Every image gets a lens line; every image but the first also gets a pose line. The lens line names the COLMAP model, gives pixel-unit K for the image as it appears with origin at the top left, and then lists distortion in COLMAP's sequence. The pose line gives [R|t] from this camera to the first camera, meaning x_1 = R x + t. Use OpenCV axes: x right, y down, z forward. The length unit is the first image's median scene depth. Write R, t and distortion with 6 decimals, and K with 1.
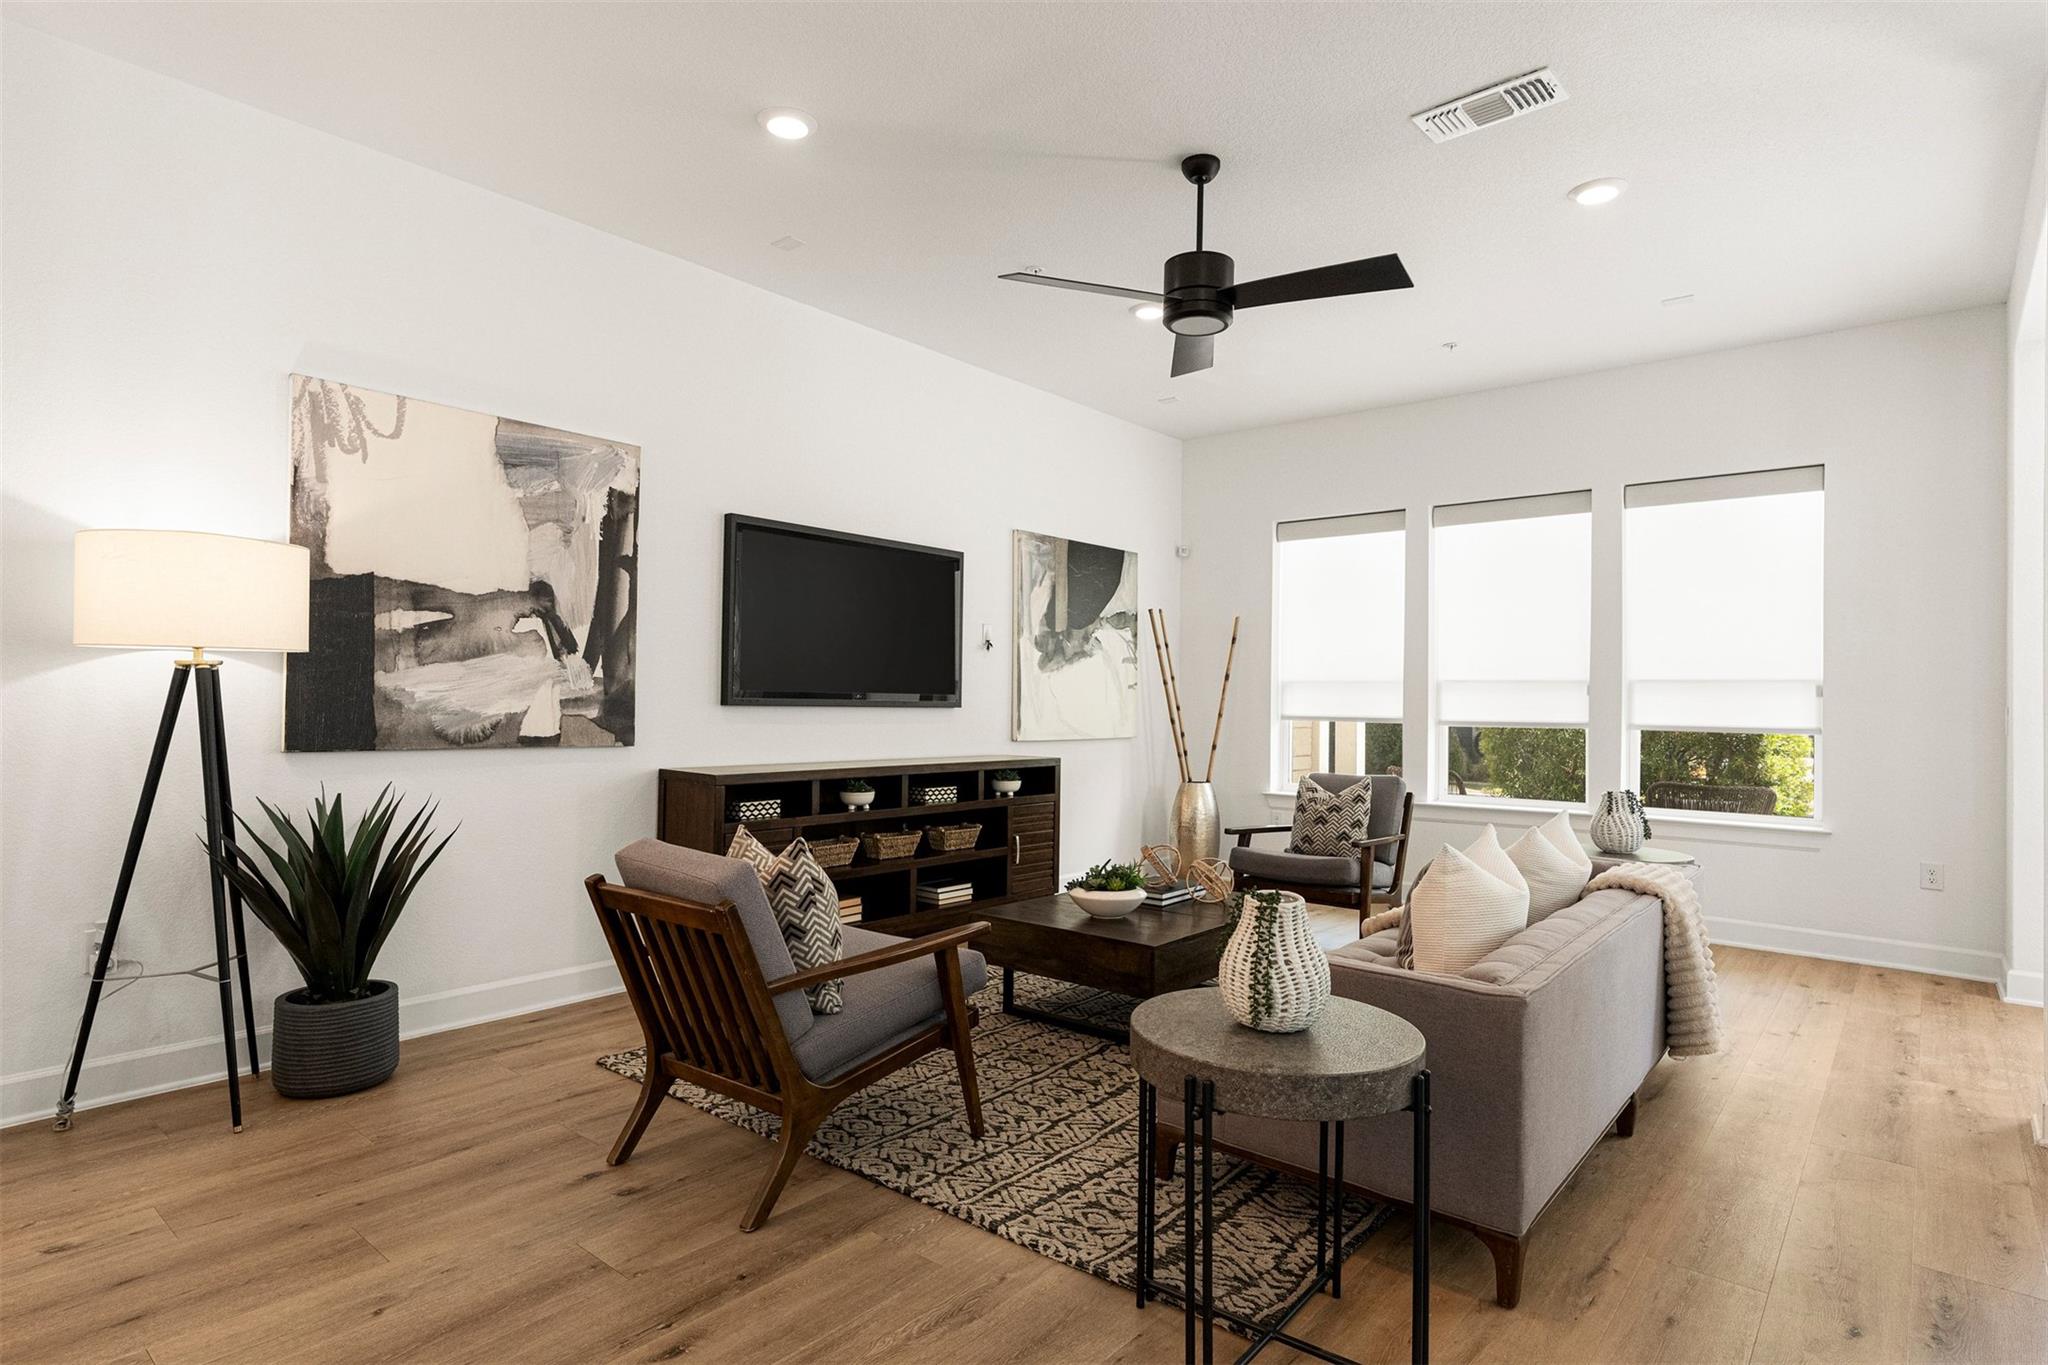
lens RADIAL K [[1061.7, 0, 982.4], [0, 1061.7, 688.1], [0, 0, 1]] dist [-0.001044, 0.000467]
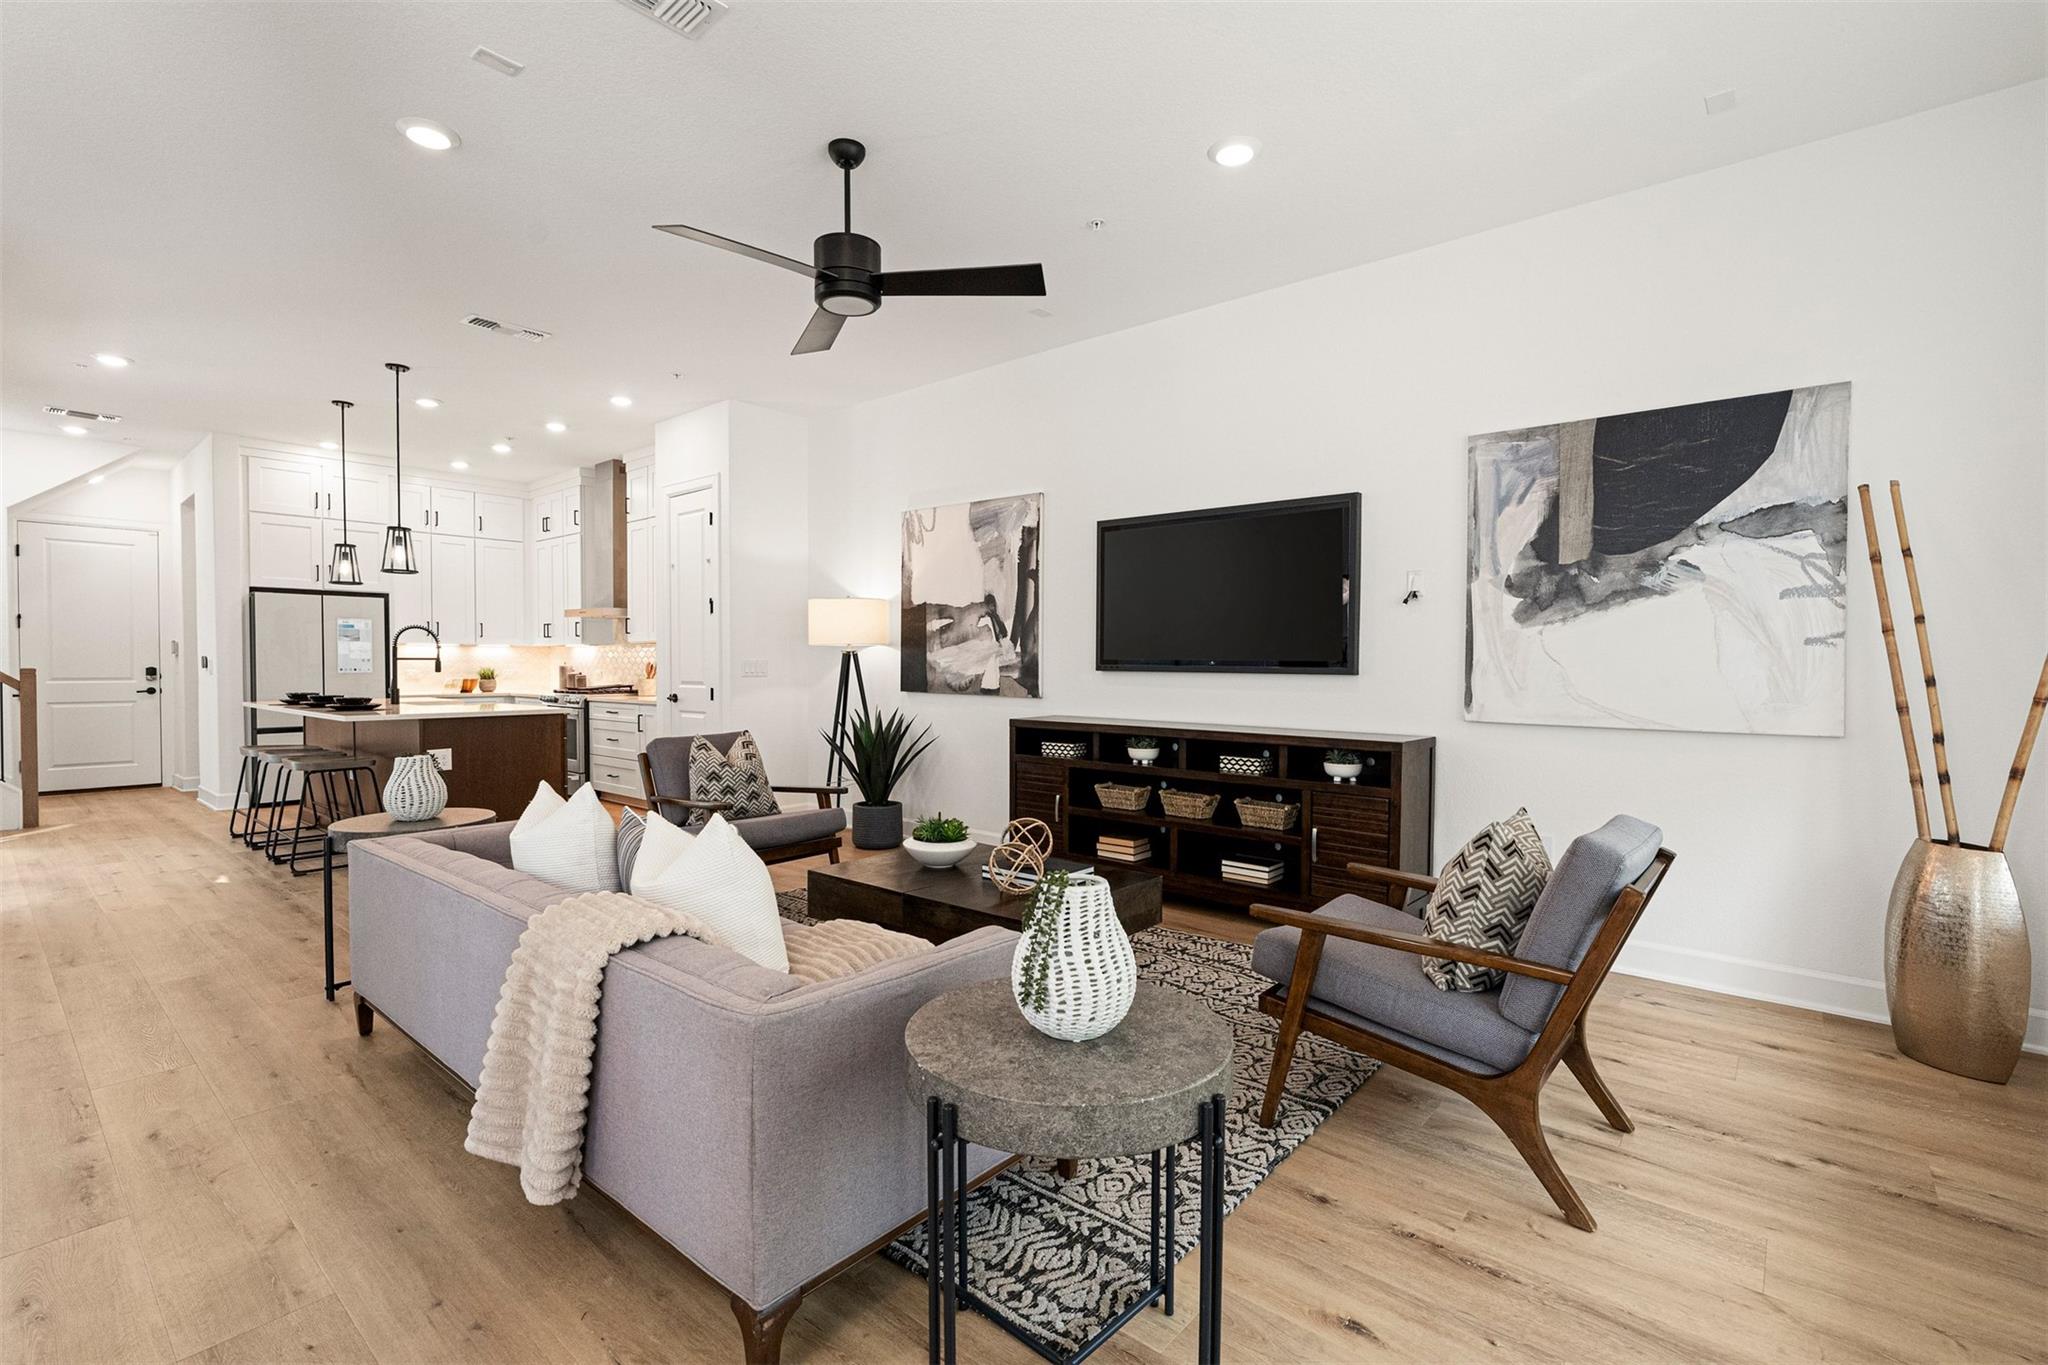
lens RADIAL K [[948.1, 0, 1017.3], [0, 948.1, 685.8], [0, 0, 1]] dist [-0.001615, 0.000655]
pose [[0.010075, 0.017674, -0.999793, 0.974942], [0.010552, 0.999786, 0.017781, 0.013868], [0.999894, -0.010729, 0.009887, 0.946951]]
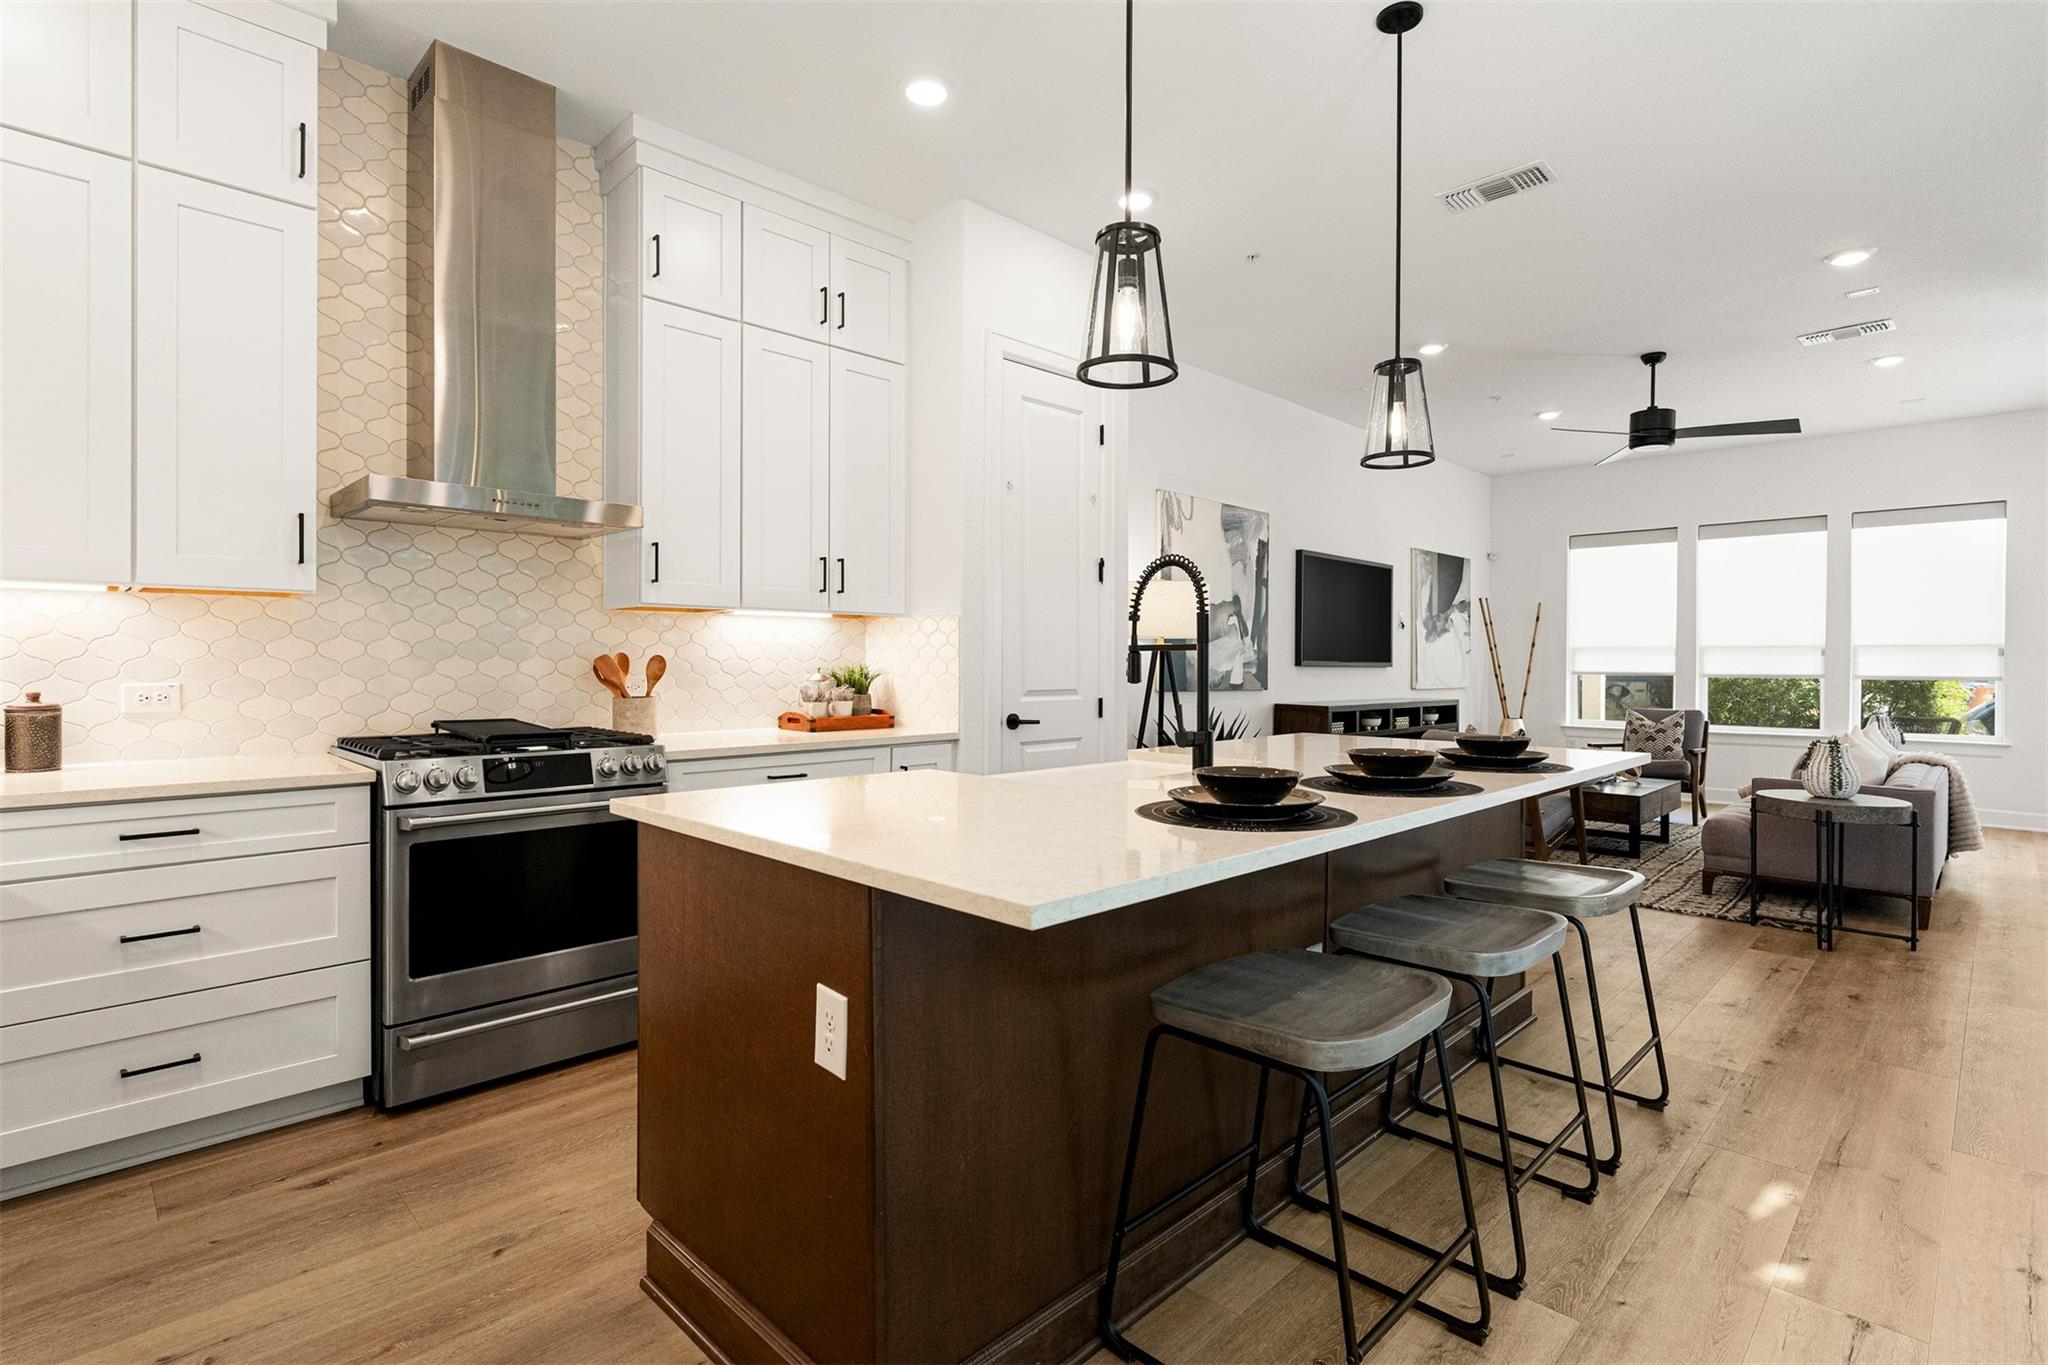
lens RADIAL K [[982.3, 0, 1021.4], [0, 982.3, 663.5], [0, 0, 1]] dist [0.021197, -0.000216]
pose [[0.998792, -0.006997, -0.048629, -0.637374], [0.007534, 0.999913, 0.010866, -0.008016], [0.048549, -0.011219, 0.998758, -0.584543]]
